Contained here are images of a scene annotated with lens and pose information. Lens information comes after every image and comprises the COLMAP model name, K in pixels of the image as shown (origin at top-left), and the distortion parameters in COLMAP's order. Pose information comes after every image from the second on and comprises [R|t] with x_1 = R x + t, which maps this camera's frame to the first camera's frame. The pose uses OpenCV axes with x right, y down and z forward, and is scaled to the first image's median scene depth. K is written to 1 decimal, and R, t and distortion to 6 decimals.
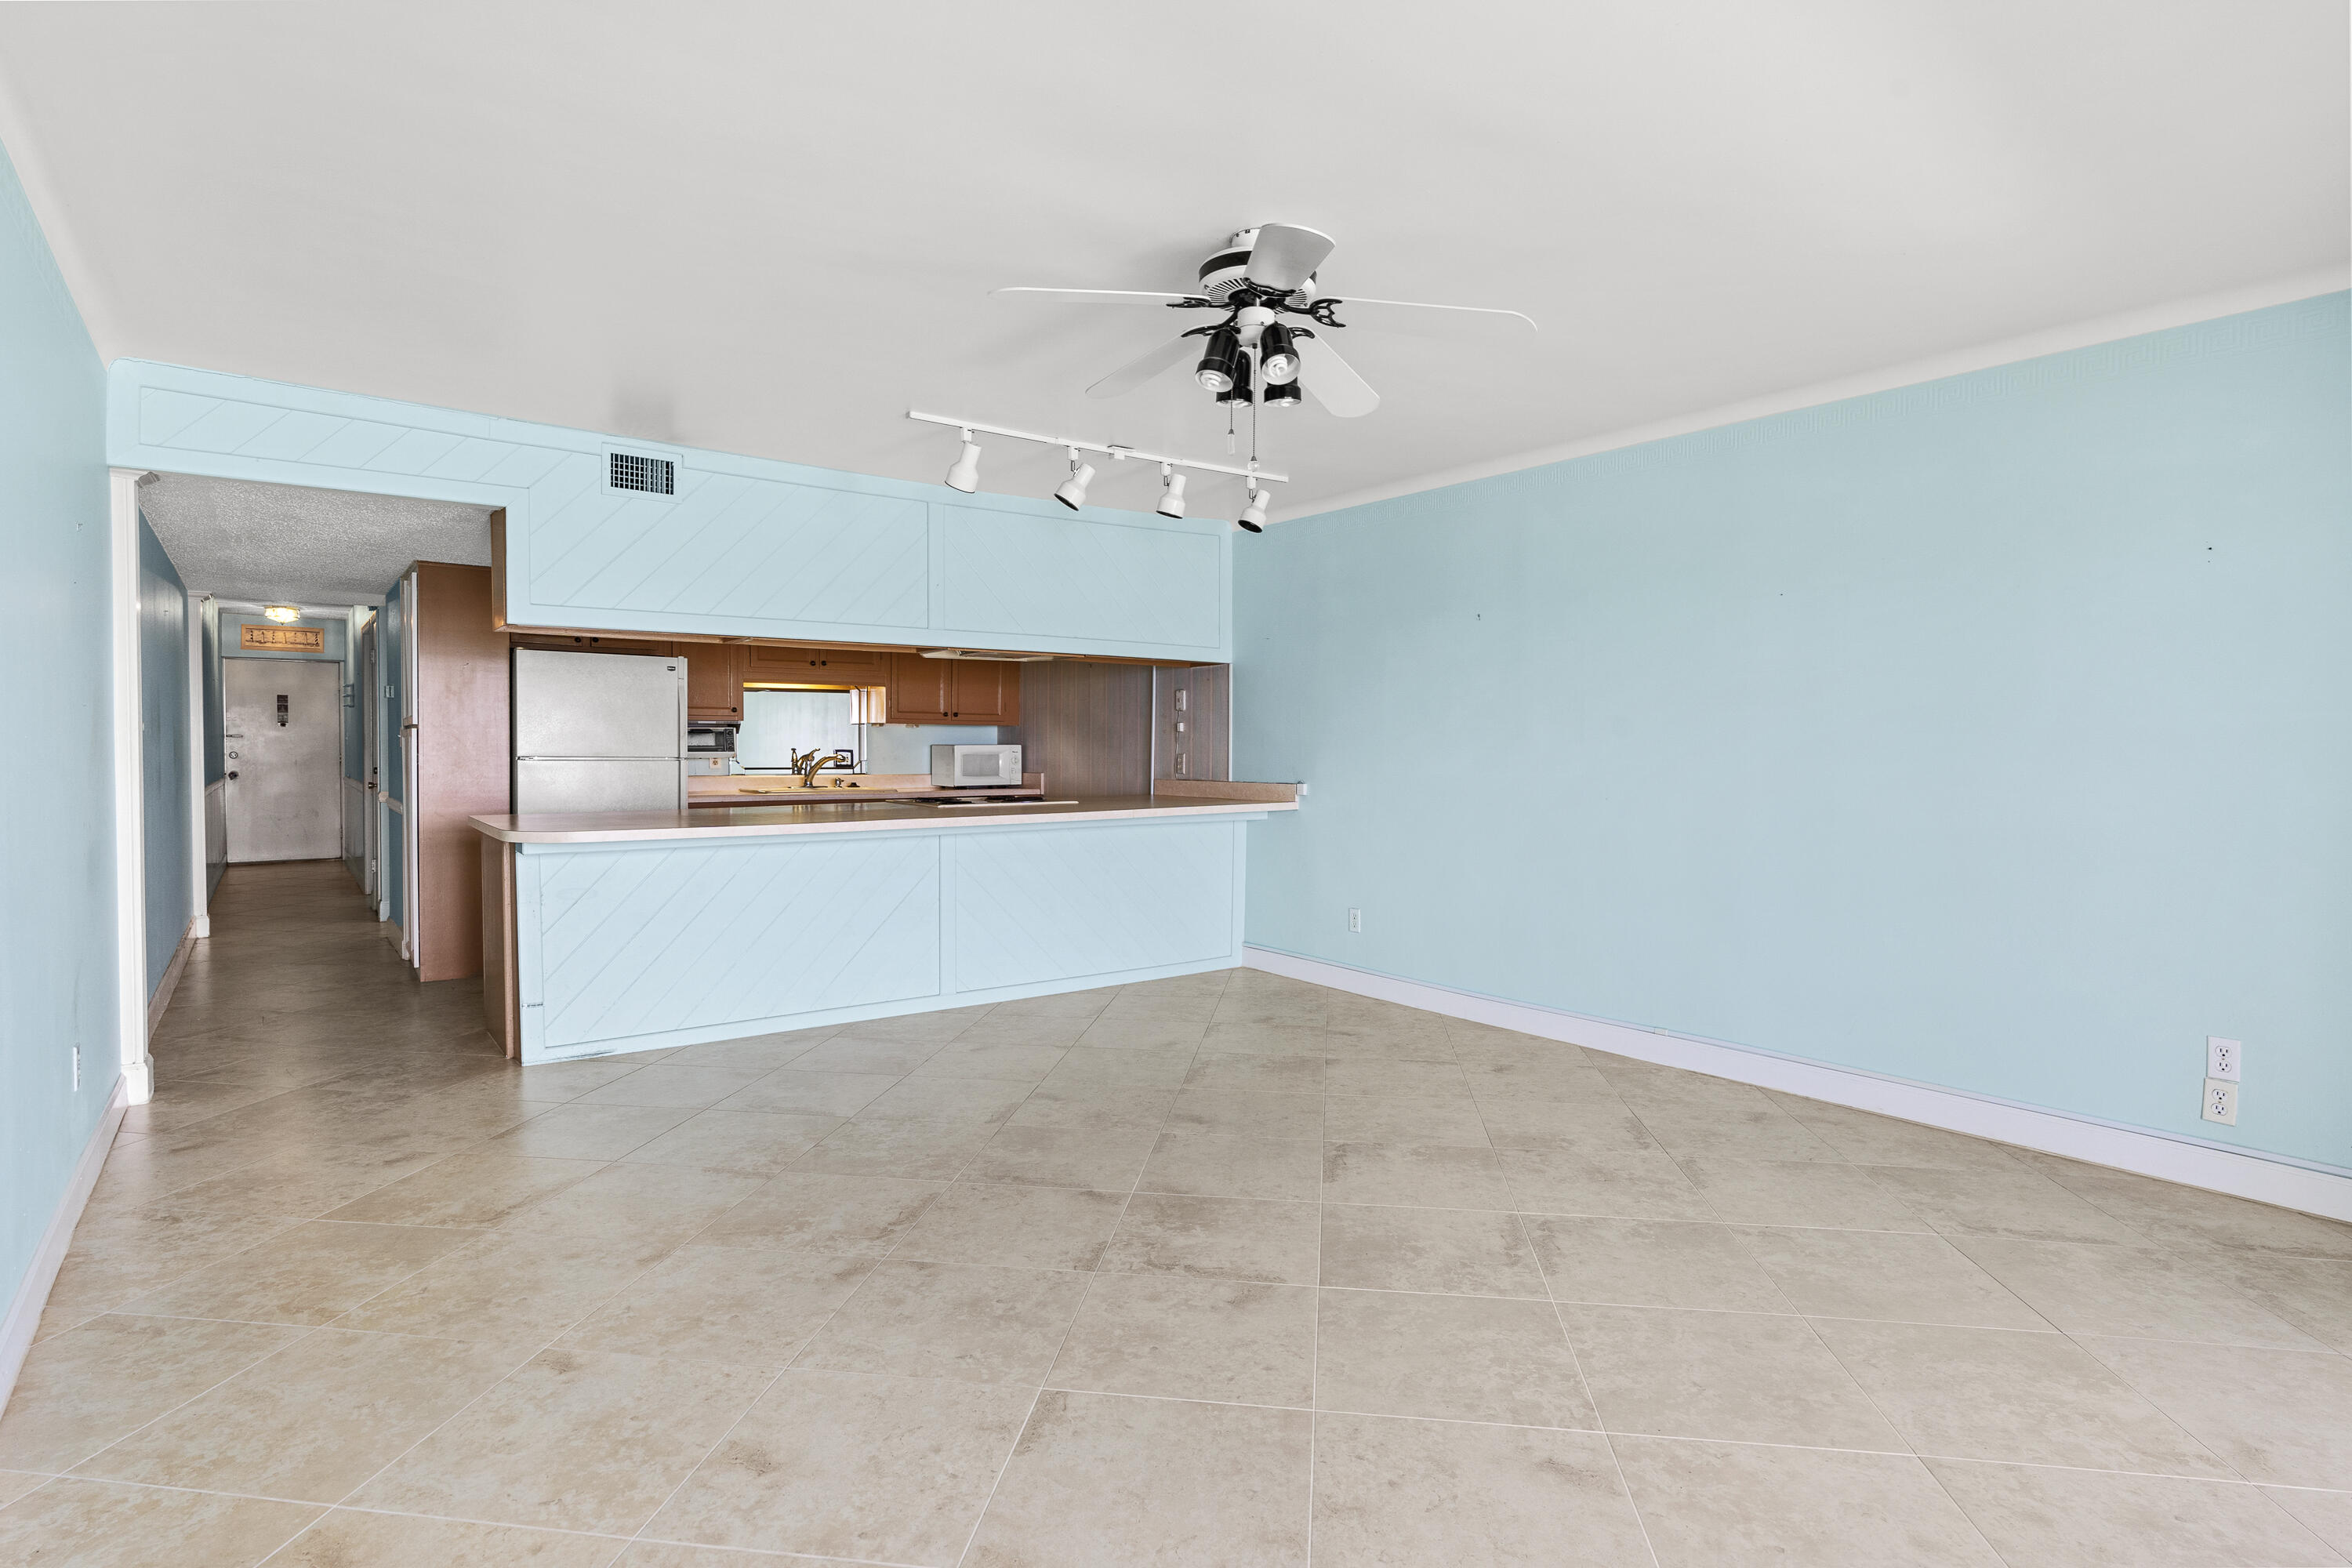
lens RADIAL K [[1207.8, 0, 1176.0], [0, 1207.8, 784.0], [0, 0, 1]] dist [-0.004482, 0.000937]
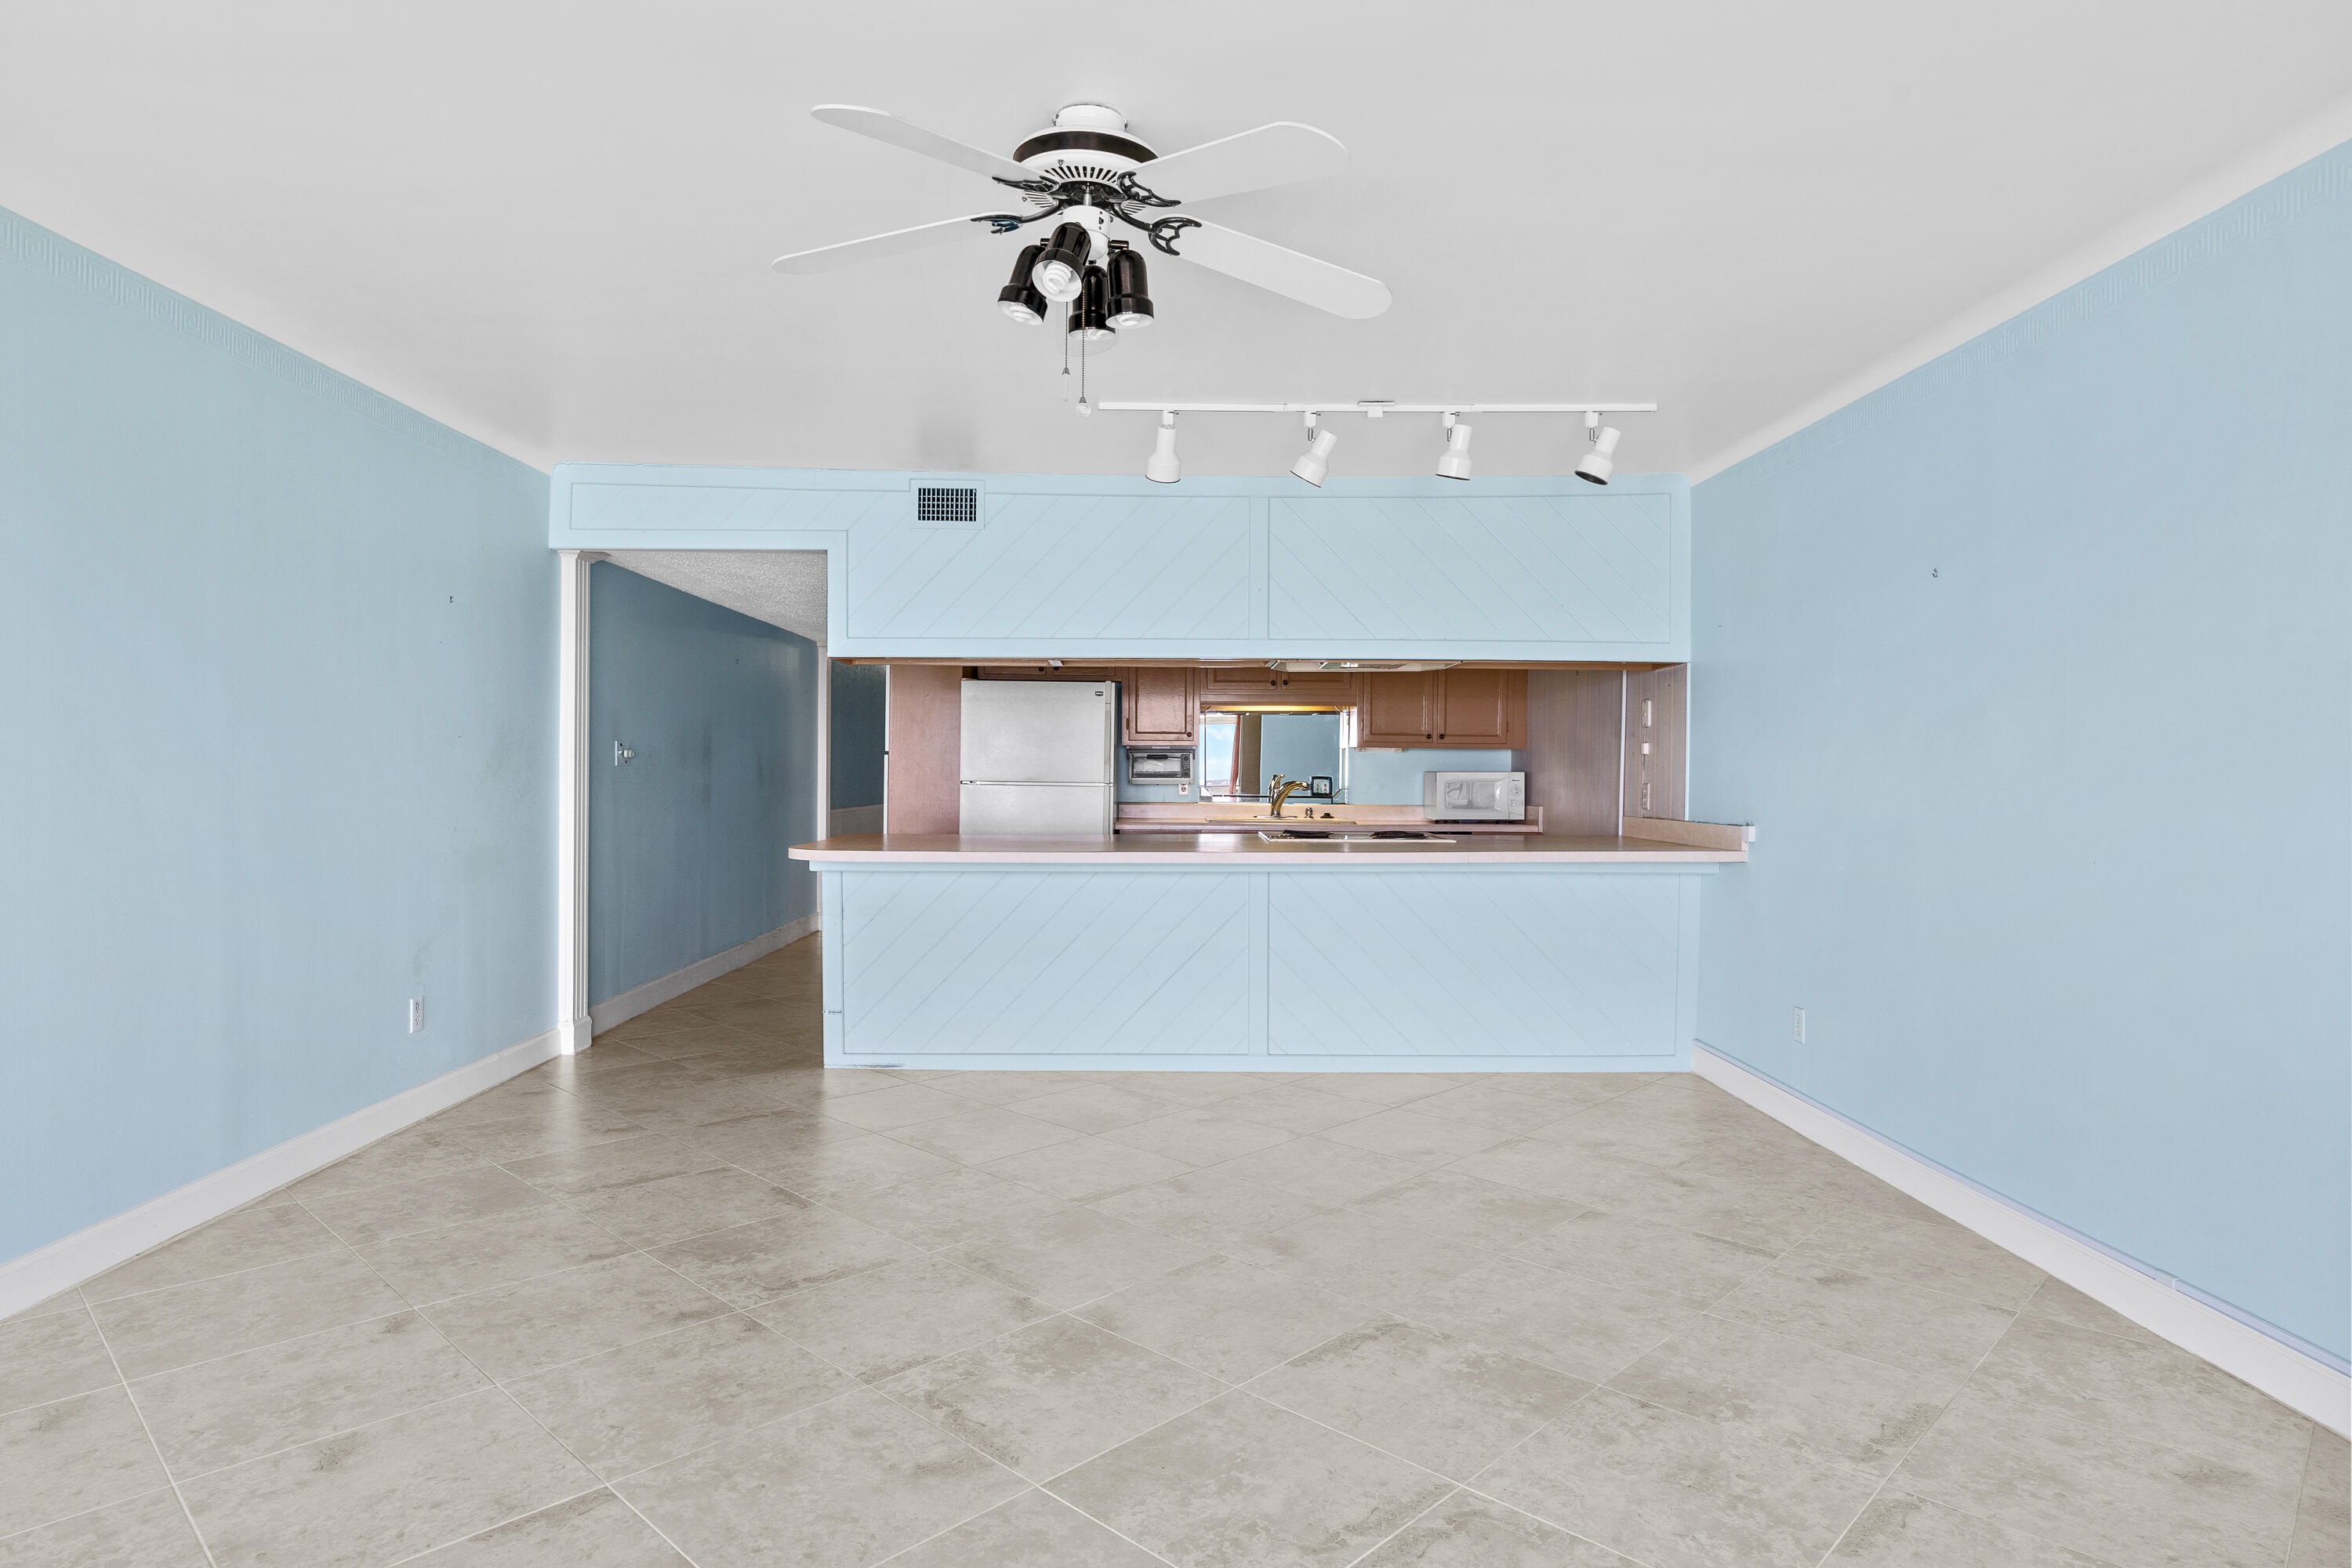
lens RADIAL K [[1329.7, 0, 1176.0], [0, 1329.7, 784.0], [0, 0, 1]] dist [-0.000732, 0.000551]
pose [[0.803548, 0.007898, -0.595187, 0.402494], [-0.023220, 0.999567, -0.018086, -0.003850], [0.594787, 0.028353, 0.803383, 0.223509]]
